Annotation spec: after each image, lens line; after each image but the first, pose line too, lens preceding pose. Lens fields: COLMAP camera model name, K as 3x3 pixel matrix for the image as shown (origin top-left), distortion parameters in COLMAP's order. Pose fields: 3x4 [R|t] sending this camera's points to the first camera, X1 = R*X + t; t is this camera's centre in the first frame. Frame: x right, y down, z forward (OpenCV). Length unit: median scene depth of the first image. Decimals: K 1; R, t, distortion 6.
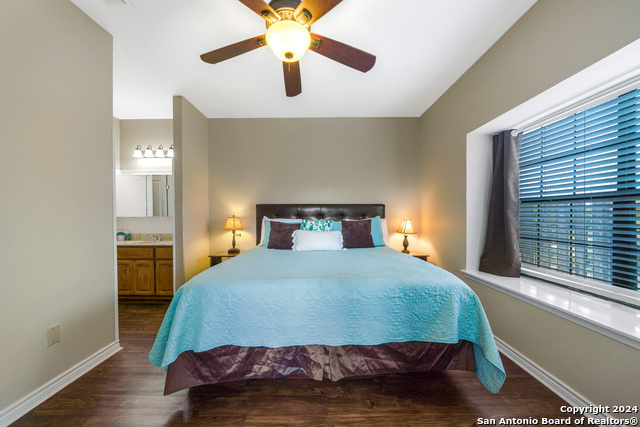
lens RADIAL K [[222.2, 0, 317.4], [0, 222.2, 217.0], [0, 0, 1]] dist [-0.003328, -0.000078]
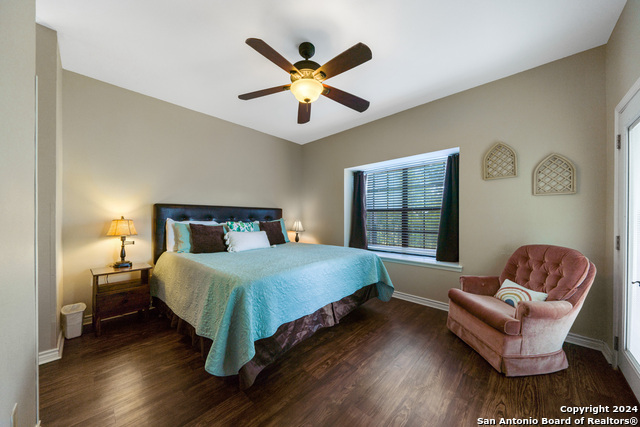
lens RADIAL K [[222.2, 0, 317.4], [0, 222.2, 217.0], [0, 0, 1]] dist [-0.003328, -0.000078]
pose [[0.682037, 0.005853, 0.731294, -0.808237], [0.002613, 0.999942, -0.010441, 0.003893], [-0.731313, 0.009032, 0.681982, 0.021206]]
